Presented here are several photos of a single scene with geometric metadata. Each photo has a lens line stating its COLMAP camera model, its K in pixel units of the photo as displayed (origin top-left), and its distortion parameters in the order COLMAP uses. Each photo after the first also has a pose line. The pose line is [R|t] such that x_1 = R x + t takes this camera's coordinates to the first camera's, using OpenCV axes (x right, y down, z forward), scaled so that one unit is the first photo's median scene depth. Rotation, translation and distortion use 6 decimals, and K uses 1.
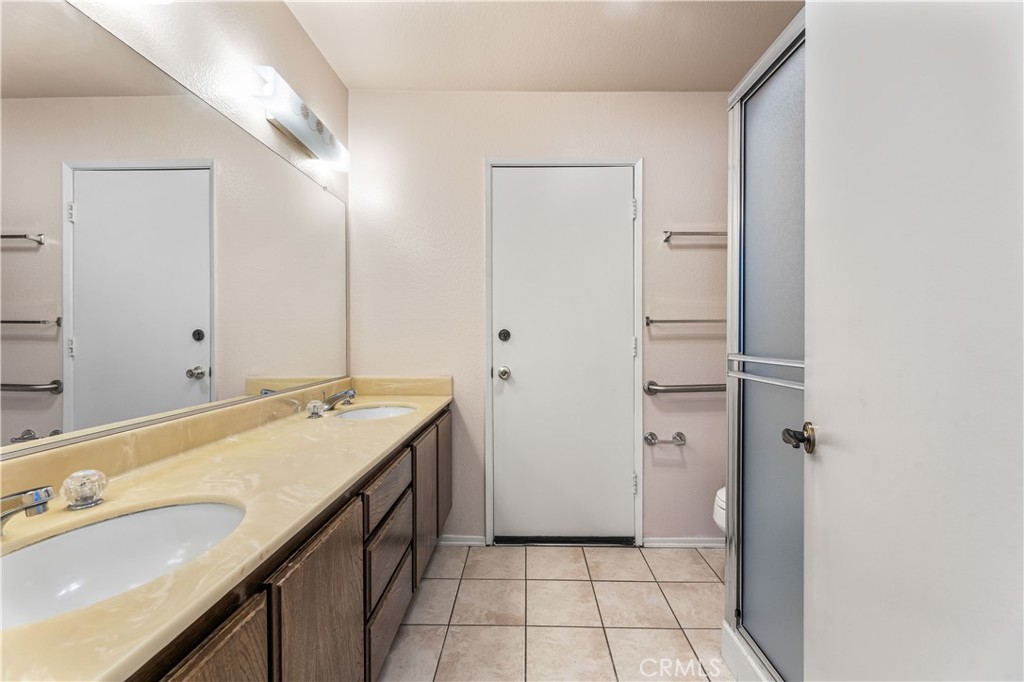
lens RADIAL K [[414.8, 0, 524.9], [0, 414.8, 336.1], [0, 0, 1]] dist [-0.000771, 0.000788]
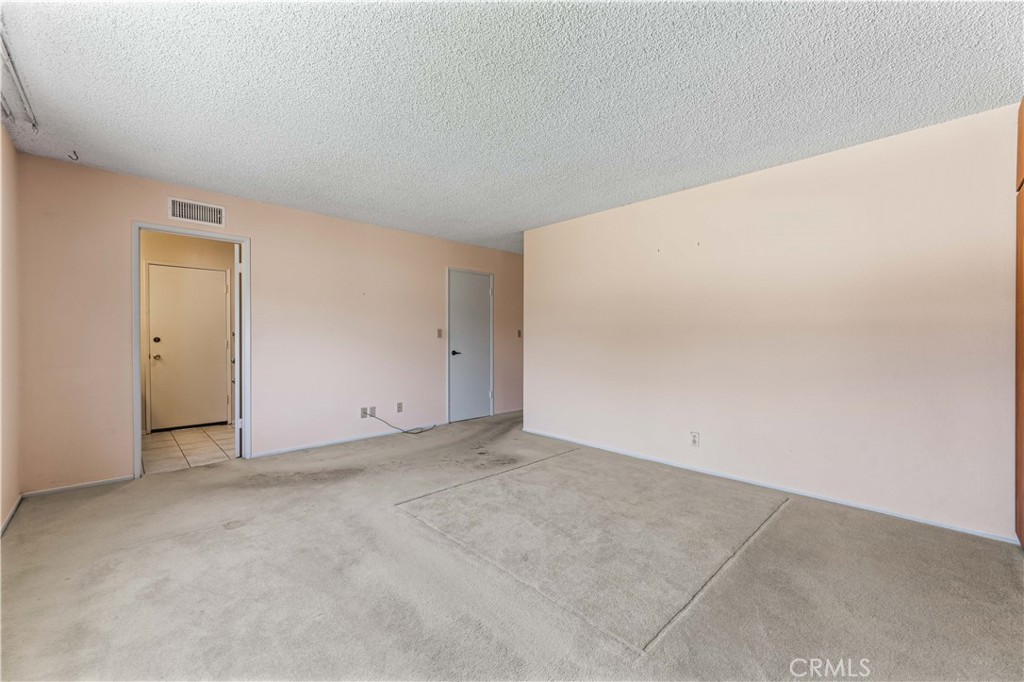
lens RADIAL K [[414.8, 0, 518.2], [0, 414.8, 340.7], [0, 0, 1]] dist [-0.000771, 0.000788]
pose [[0.716268, -0.006708, 0.697794, -0.256199], [0.000767, 0.999961, 0.008825, -0.018387], [-0.697825, -0.005785, 0.716245, -2.341216]]
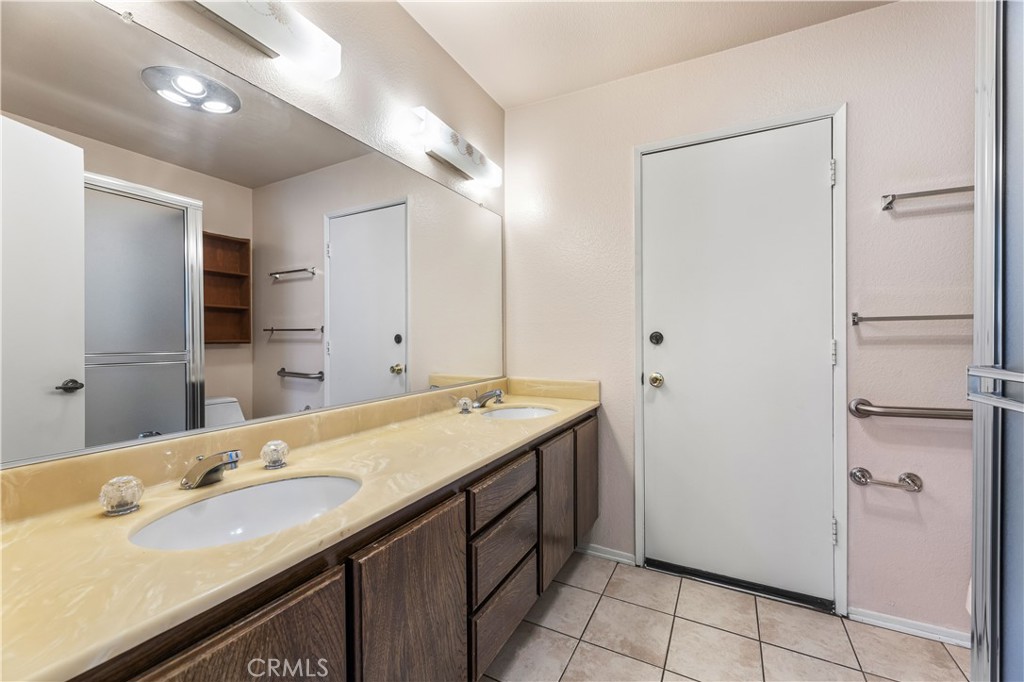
lens RADIAL K [[414.8, 0, 515.9], [0, 414.8, 338.8], [0, 0, 1]] dist [-0.000771, 0.000788]
pose [[0.893185, -0.001791, -0.449685, 0.100149], [0.002136, 0.999998, 0.000261, -0.002002], [0.449684, -0.001193, 0.893187, 0.062991]]
